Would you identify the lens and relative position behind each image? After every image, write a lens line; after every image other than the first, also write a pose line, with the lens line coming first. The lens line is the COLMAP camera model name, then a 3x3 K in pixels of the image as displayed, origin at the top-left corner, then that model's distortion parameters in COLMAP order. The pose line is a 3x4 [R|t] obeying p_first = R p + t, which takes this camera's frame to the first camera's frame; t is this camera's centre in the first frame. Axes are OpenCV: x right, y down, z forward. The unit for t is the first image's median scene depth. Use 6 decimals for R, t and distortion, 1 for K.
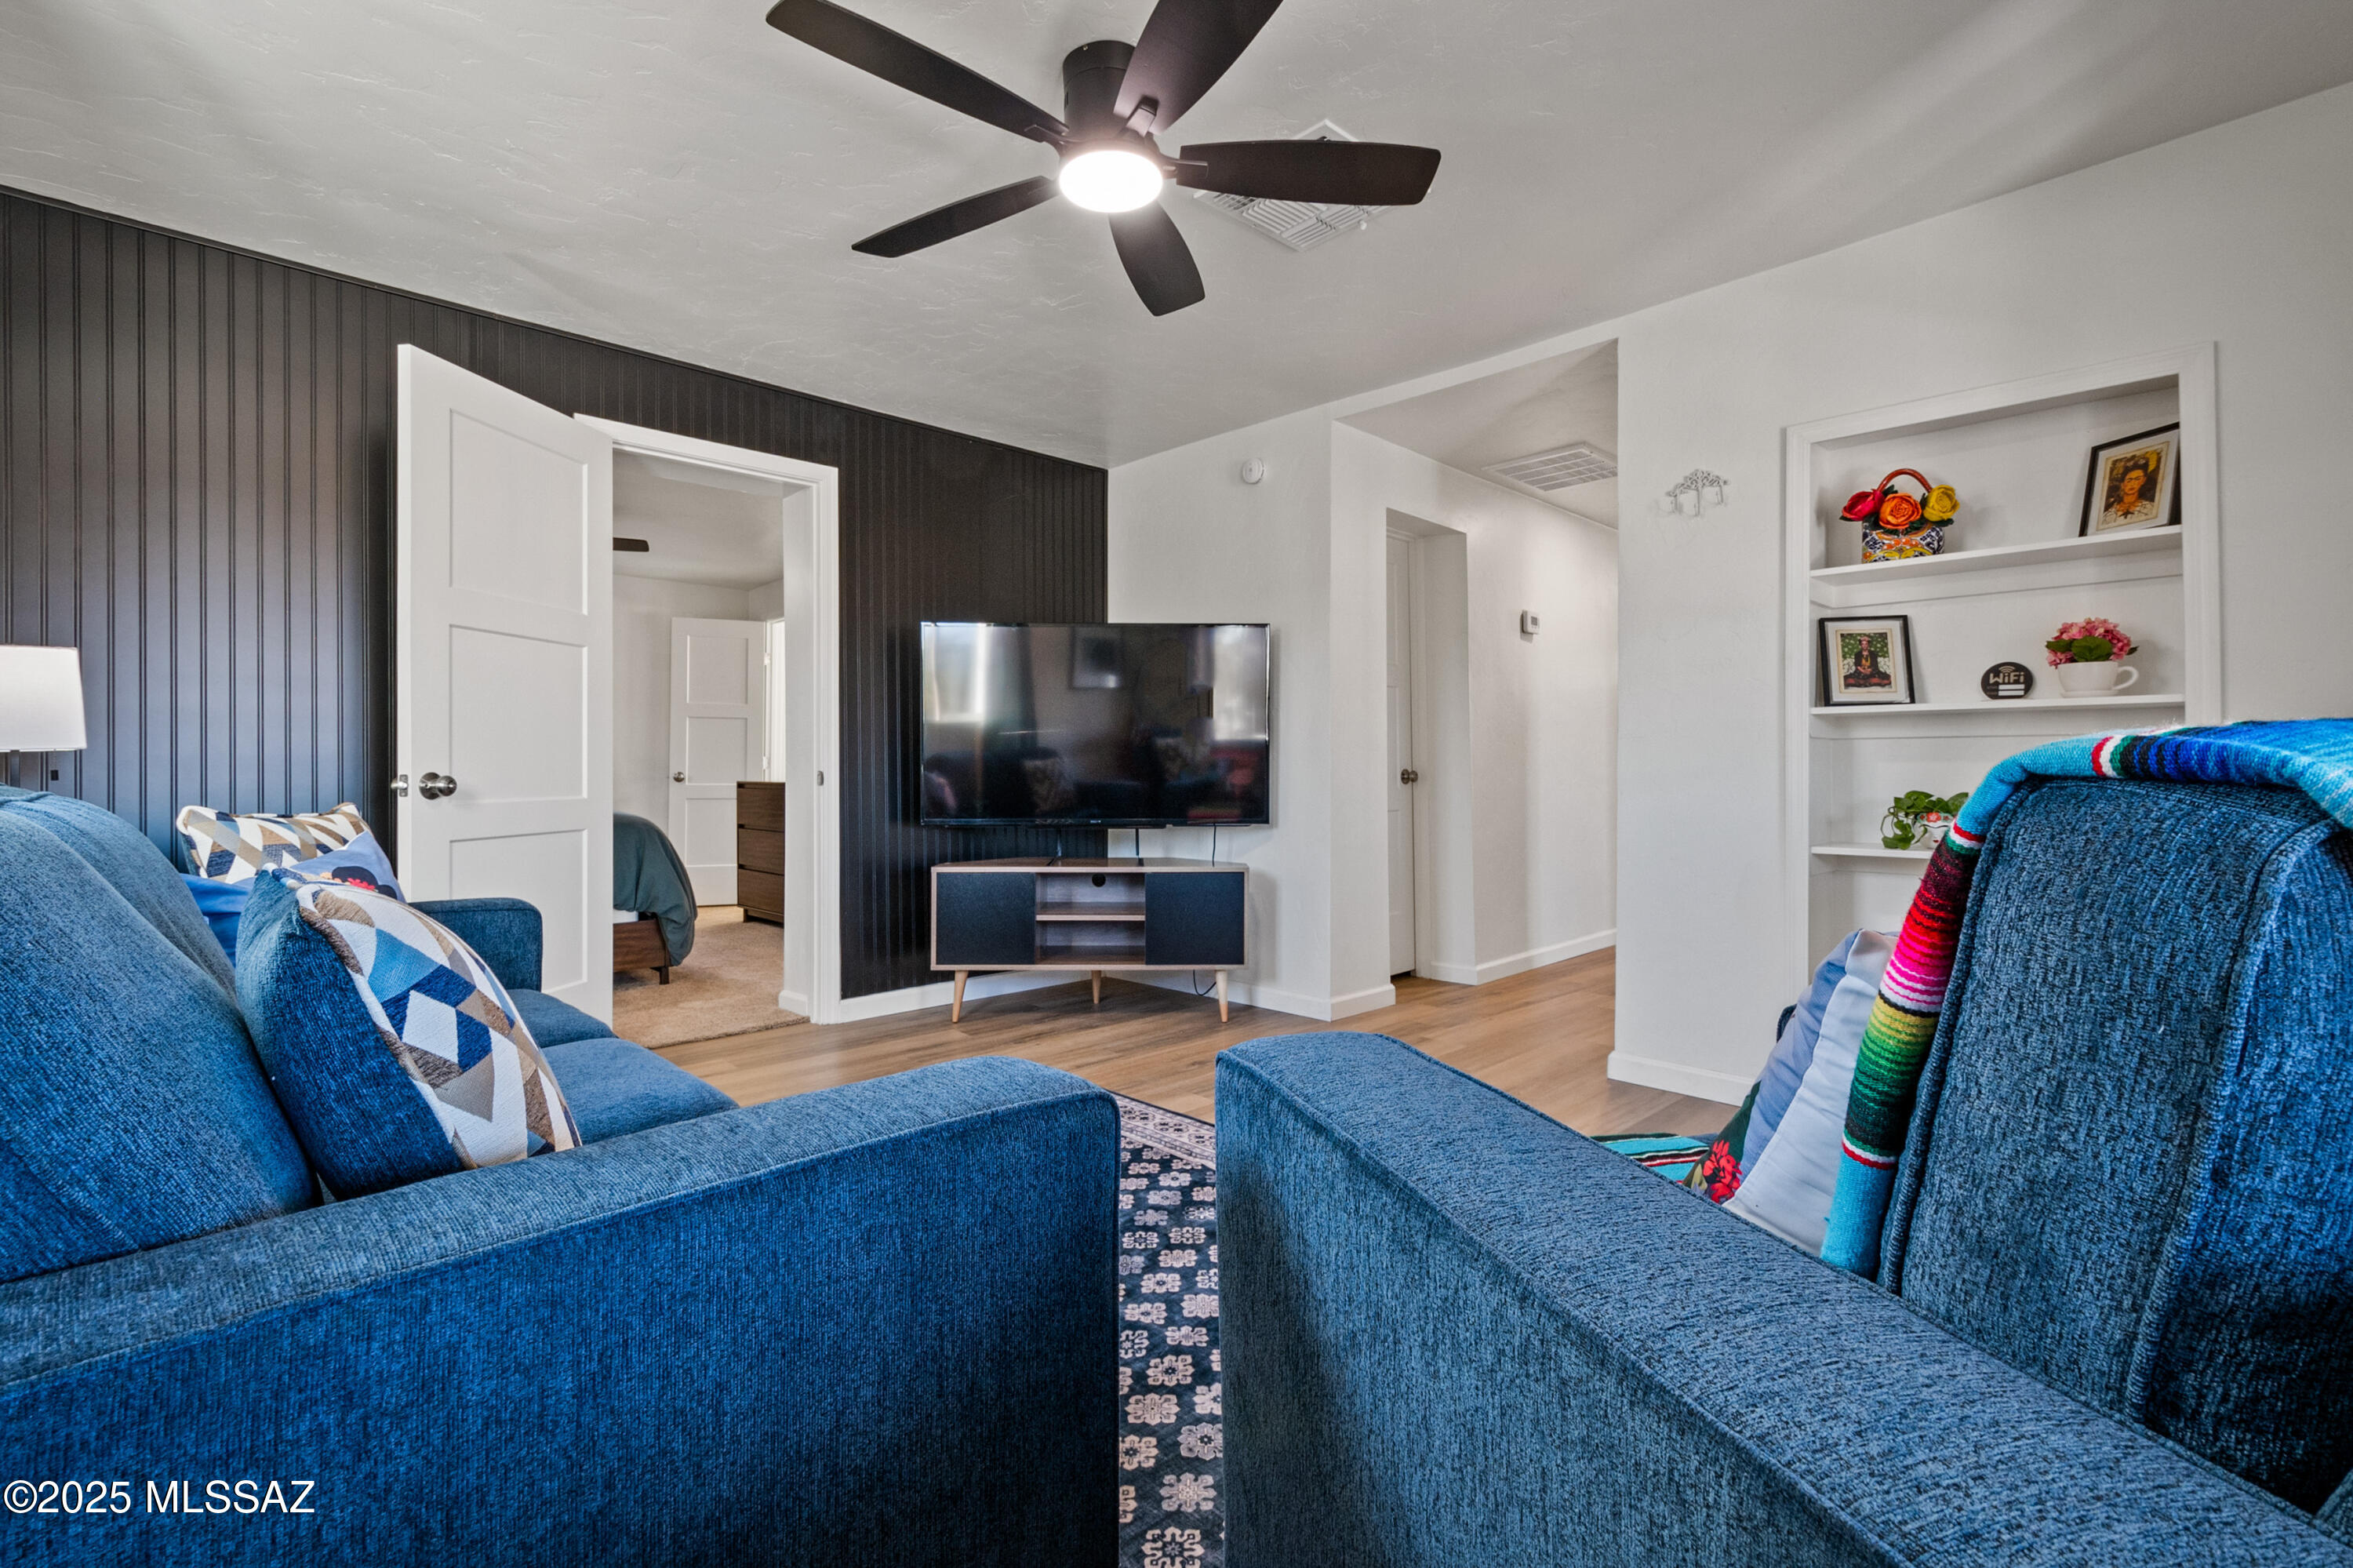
lens RADIAL K [[1053.4, 0, 1172.6], [0, 1053.4, 746.5], [0, 0, 1]] dist [0.009538, 0.000059]
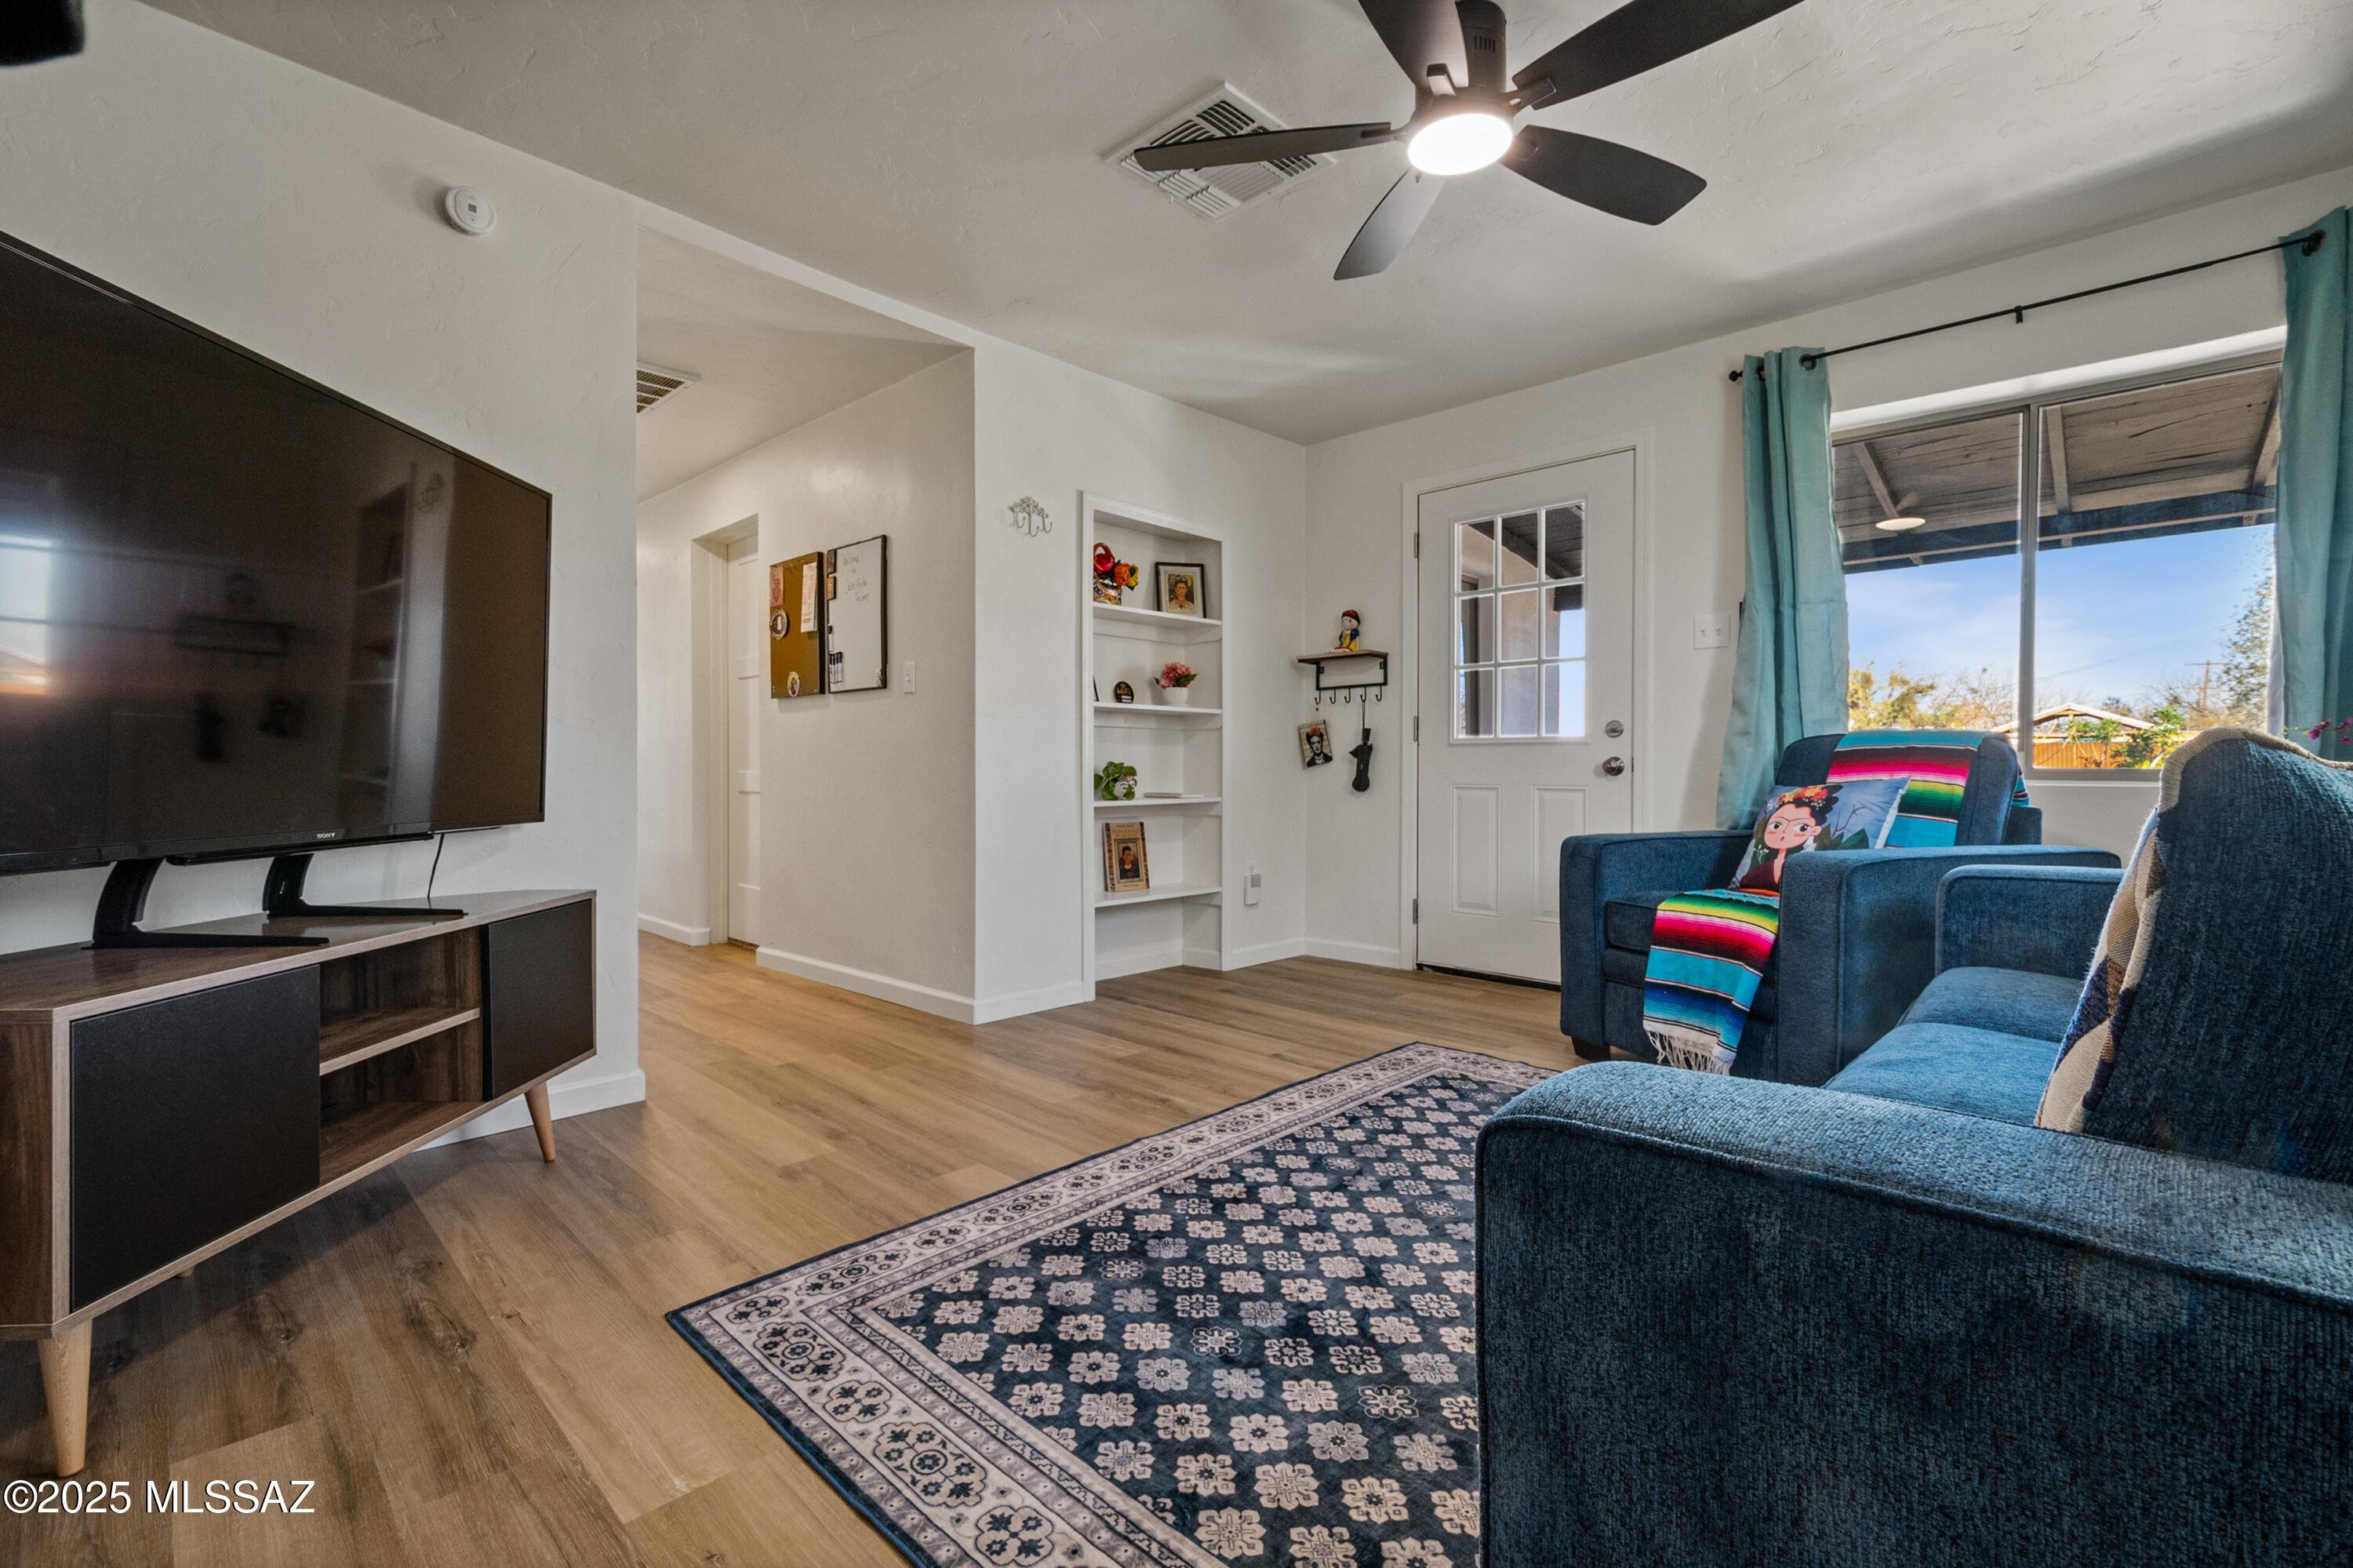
lens RADIAL K [[1024.6, 0, 1182.0], [0, 1024.6, 777.7], [0, 0, 1]] dist [0.004822, -0.000015]
pose [[-0.027264, -0.009296, 0.999585, -0.735638], [-0.020807, 0.999745, 0.008730, 0.049048], [-0.999412, -0.020560, -0.027451, 0.916208]]
